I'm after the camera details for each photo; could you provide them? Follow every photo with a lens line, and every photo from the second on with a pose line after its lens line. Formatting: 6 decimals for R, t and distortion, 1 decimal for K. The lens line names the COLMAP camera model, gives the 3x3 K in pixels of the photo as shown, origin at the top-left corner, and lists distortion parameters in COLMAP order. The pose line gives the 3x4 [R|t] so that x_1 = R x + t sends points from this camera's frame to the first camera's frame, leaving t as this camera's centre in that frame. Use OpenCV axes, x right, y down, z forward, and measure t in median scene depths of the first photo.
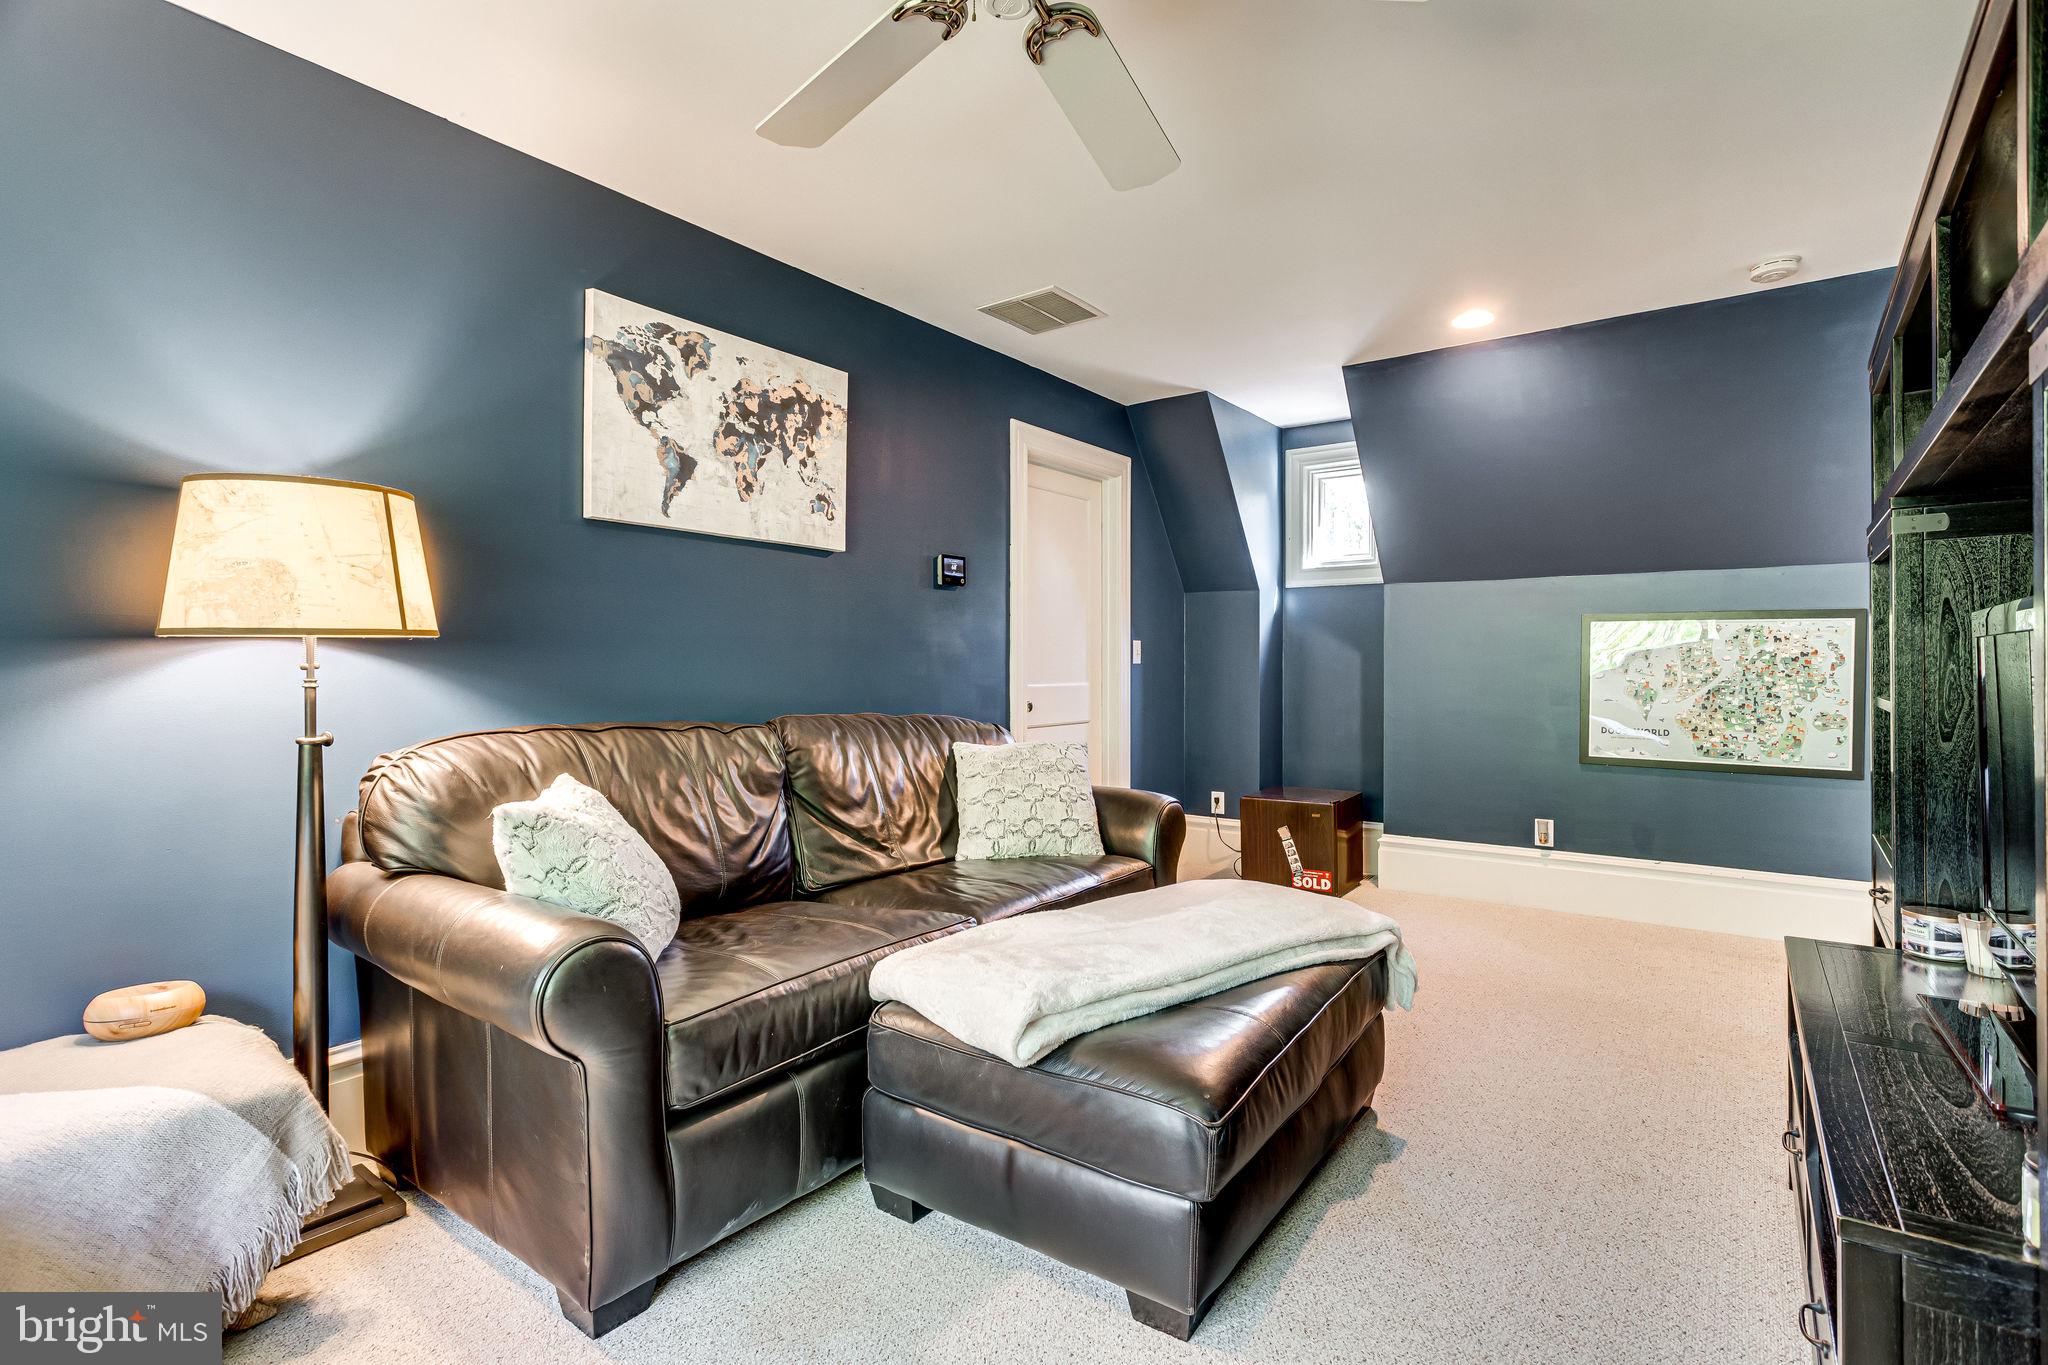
lens RADIAL K [[986.6, 0, 1028.1], [0, 986.6, 686.2], [0, 0, 1]] dist [-0.002479, 0.000010]
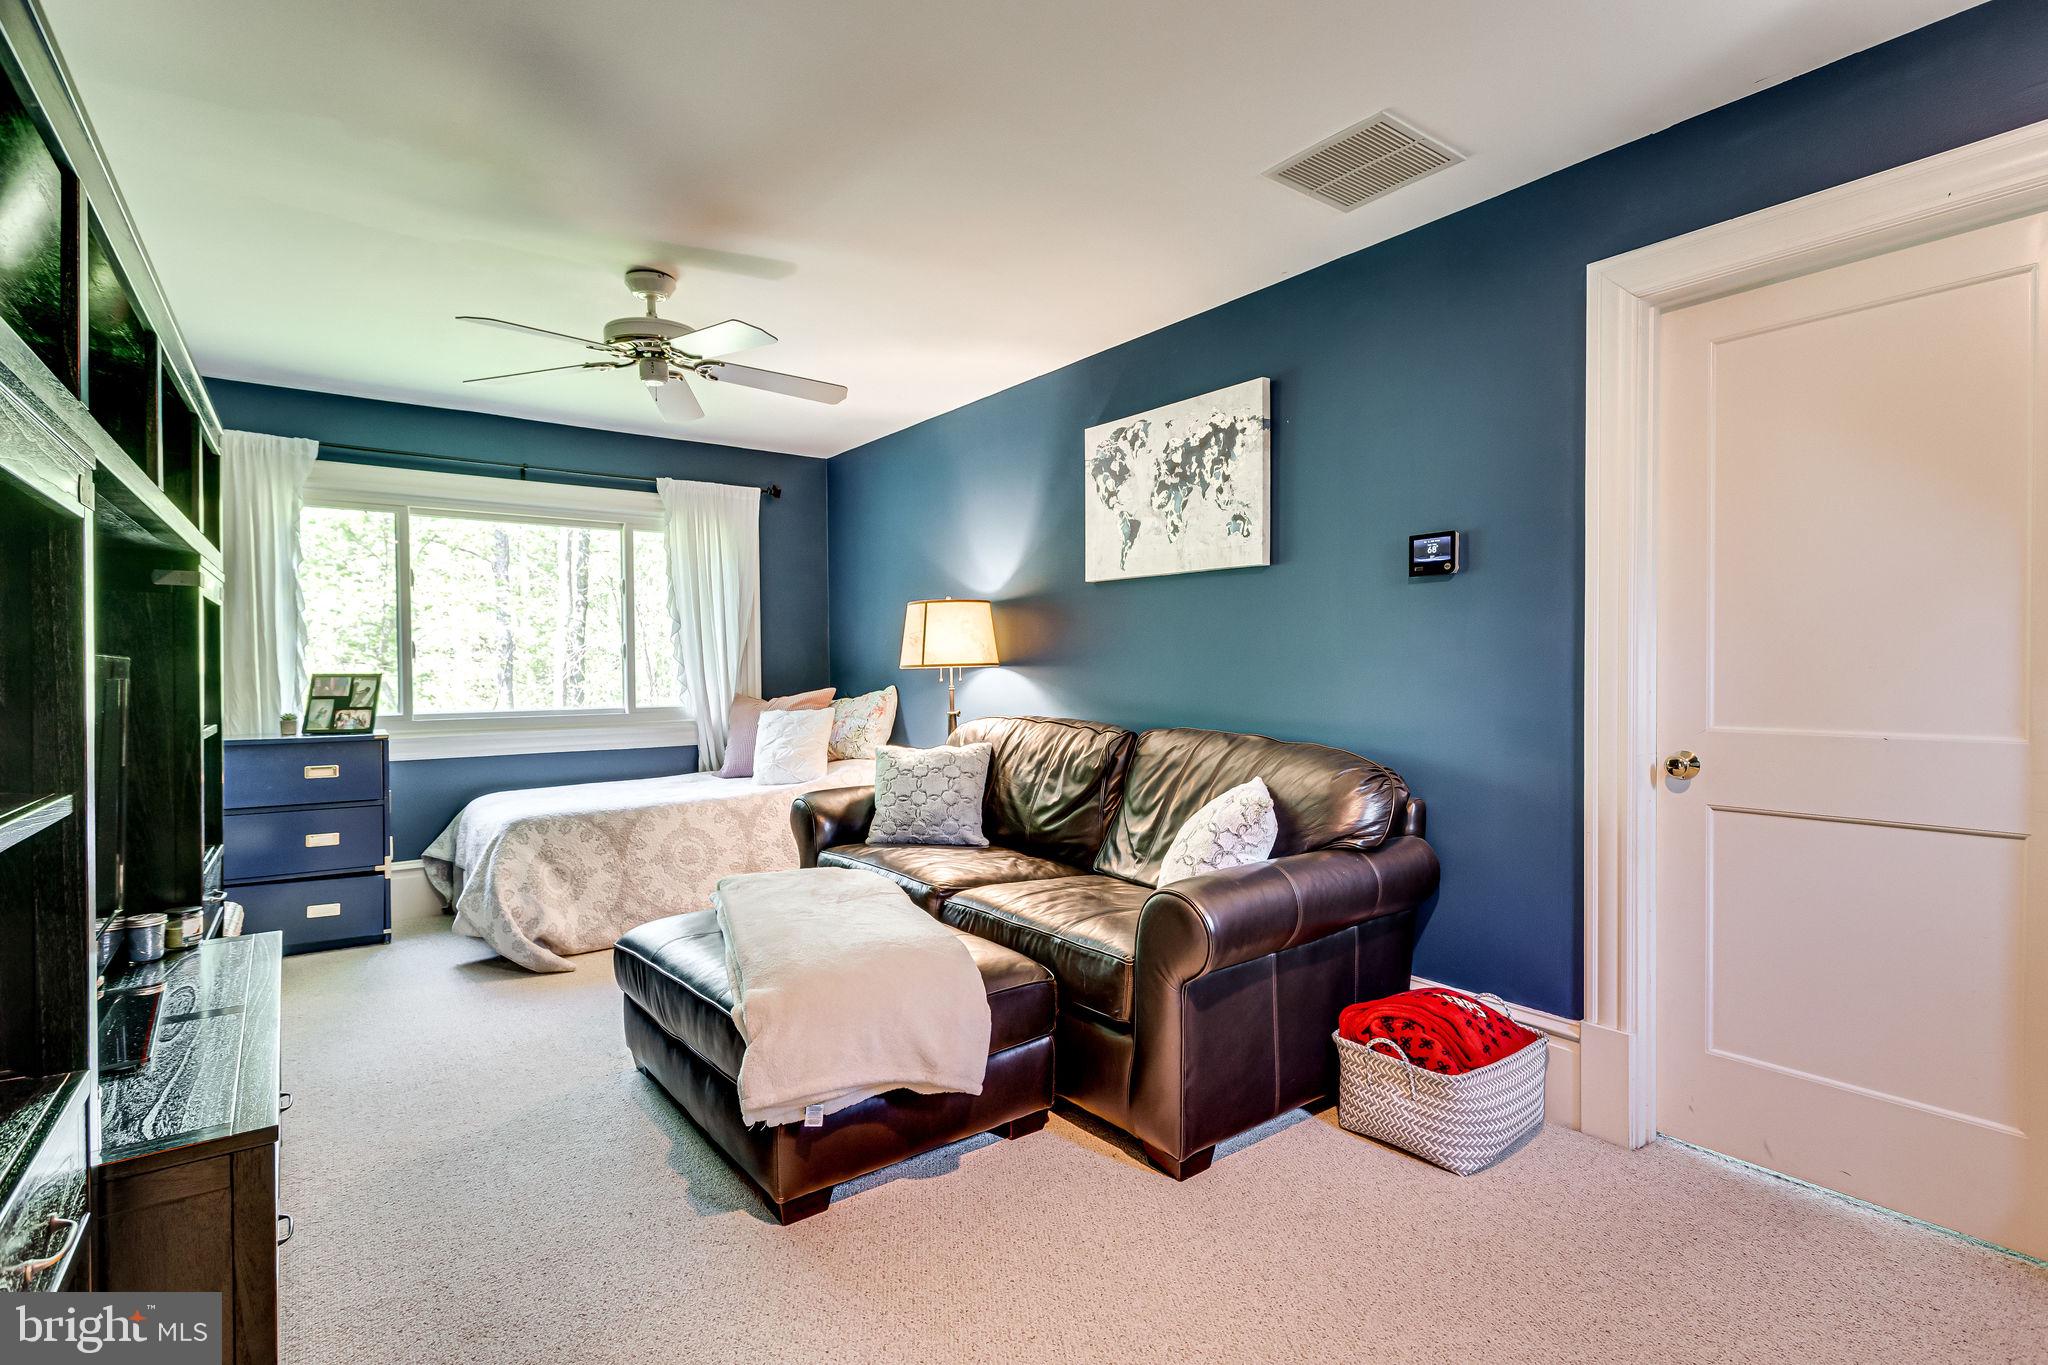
lens RADIAL K [[986.6, 0, 1028.1], [0, 986.6, 686.2], [0, 0, 1]] dist [-0.002479, 0.000010]
pose [[-0.302014, 0.024999, -0.952976, 0.883736], [-0.013671, 0.999440, 0.030550, -0.049841], [0.953205, 0.022255, -0.301503, 1.188911]]
